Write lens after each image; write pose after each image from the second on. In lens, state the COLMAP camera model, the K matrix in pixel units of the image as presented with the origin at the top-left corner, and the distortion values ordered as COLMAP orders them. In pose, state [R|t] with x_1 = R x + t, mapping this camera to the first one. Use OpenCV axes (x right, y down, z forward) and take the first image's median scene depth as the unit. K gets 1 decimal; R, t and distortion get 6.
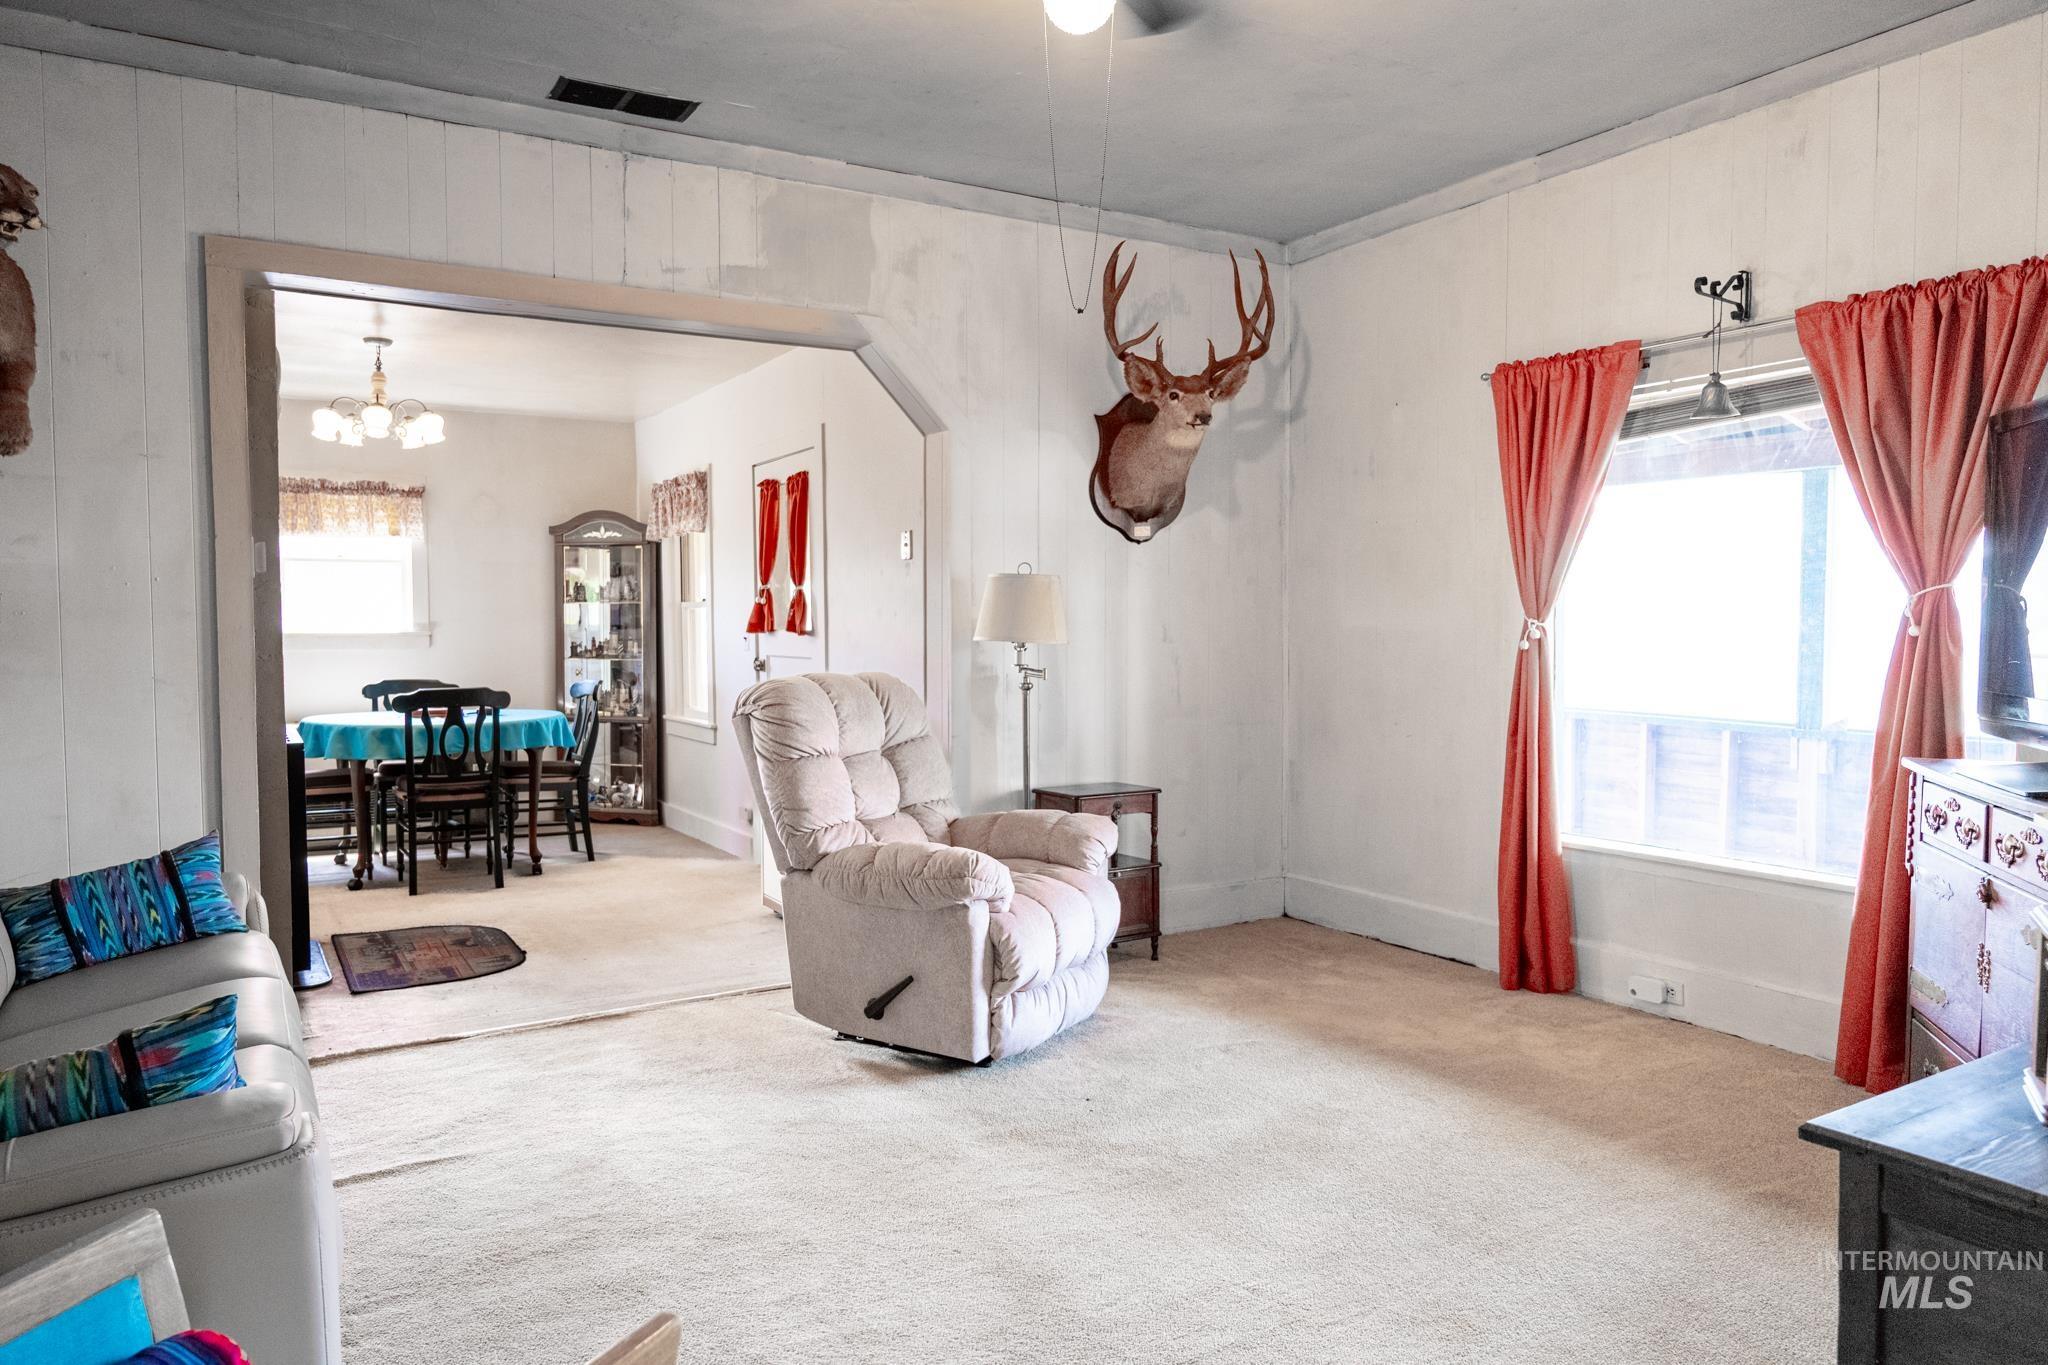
lens RADIAL K [[1370.7, 0, 1017.1], [0, 1370.7, 677.2], [0, 0, 1]] dist [-0.004472, -0.000141]
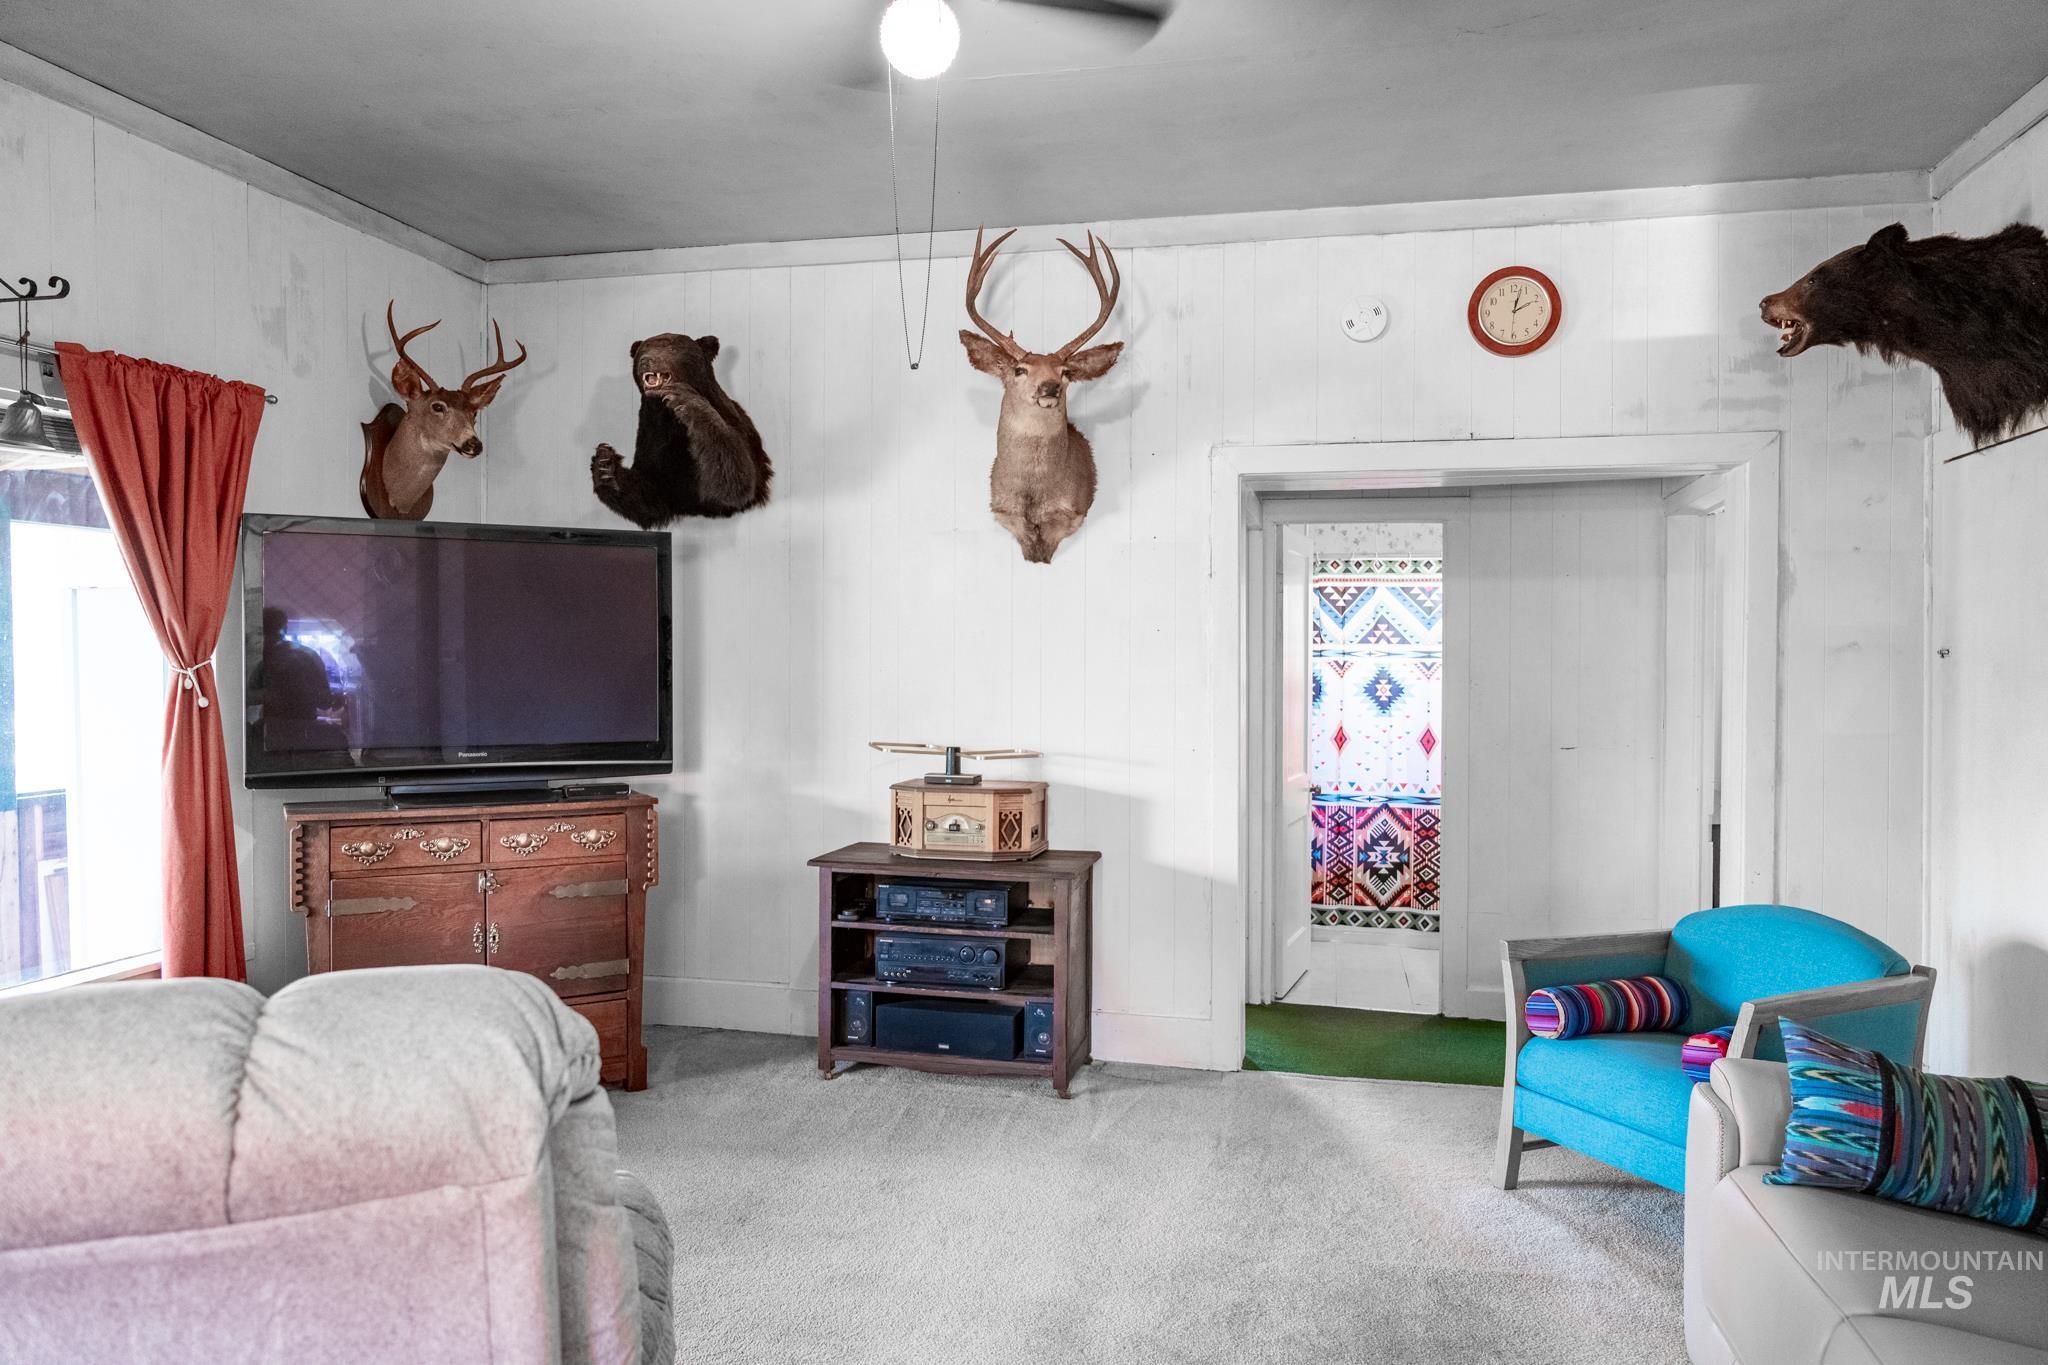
lens RADIAL K [[1370.7, 0, 1017.1], [0, 1370.7, 677.2], [0, 0, 1]] dist [-0.004472, -0.000141]
pose [[-0.716401, -0.008081, 0.697642, -0.351065], [0.031842, 0.998512, 0.044264, -0.040774], [-0.696962, 0.053925, -0.715078, 0.690743]]
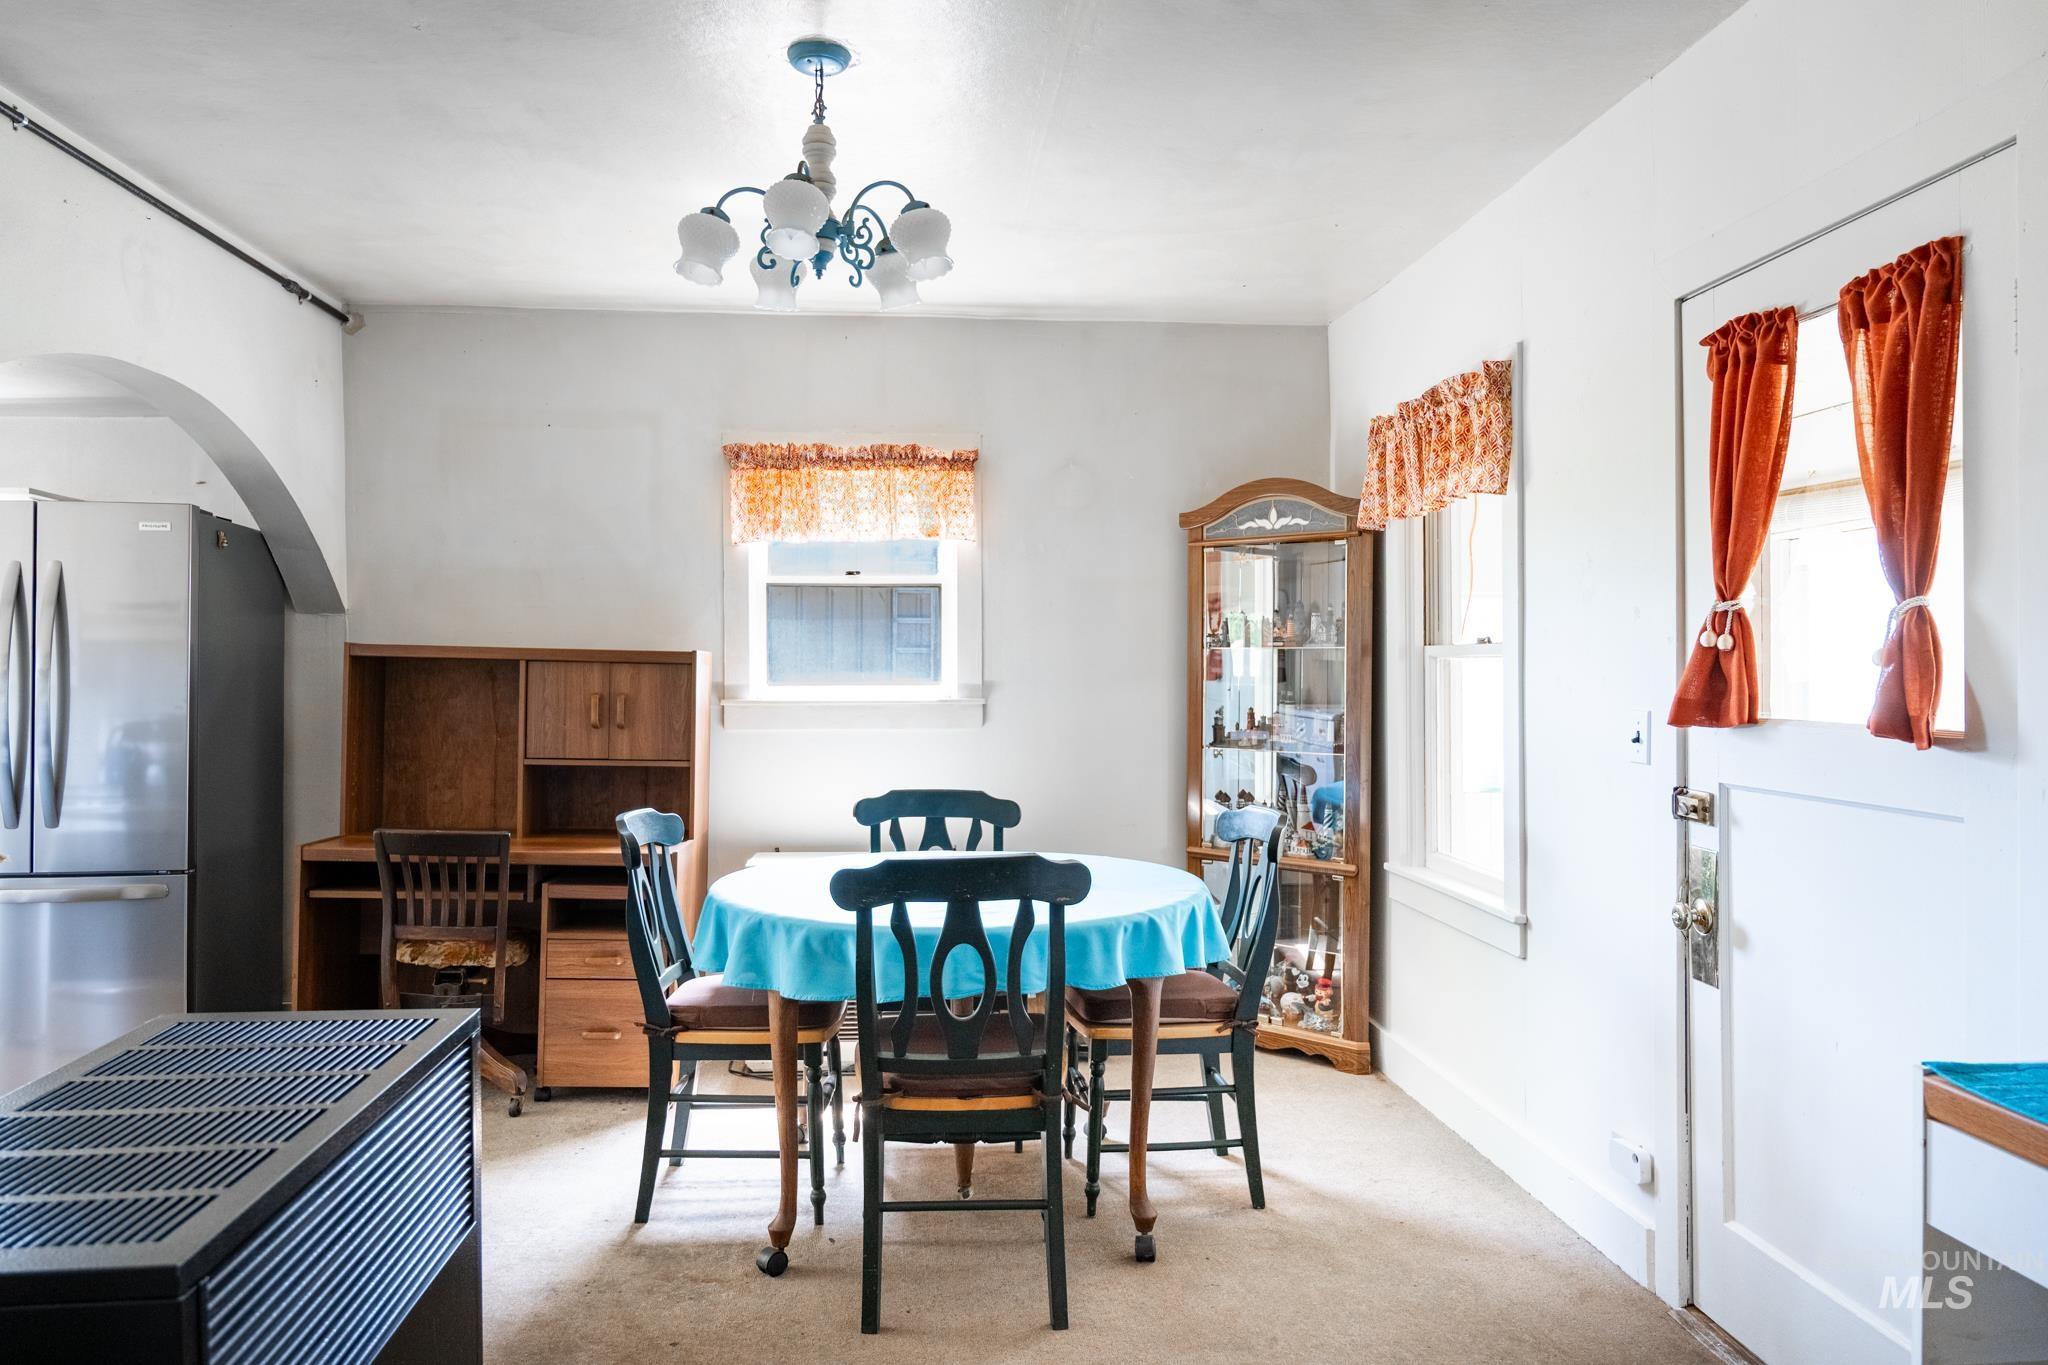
lens RADIAL K [[1370.7, 0, 1017.1], [0, 1370.7, 677.2], [0, 0, 1]] dist [-0.004472, -0.000141]
pose [[0.903840, 0.004419, -0.427847, -0.175918], [-0.018724, 0.999397, -0.029233, -0.027423], [0.427460, 0.034433, 0.903378, 0.508809]]
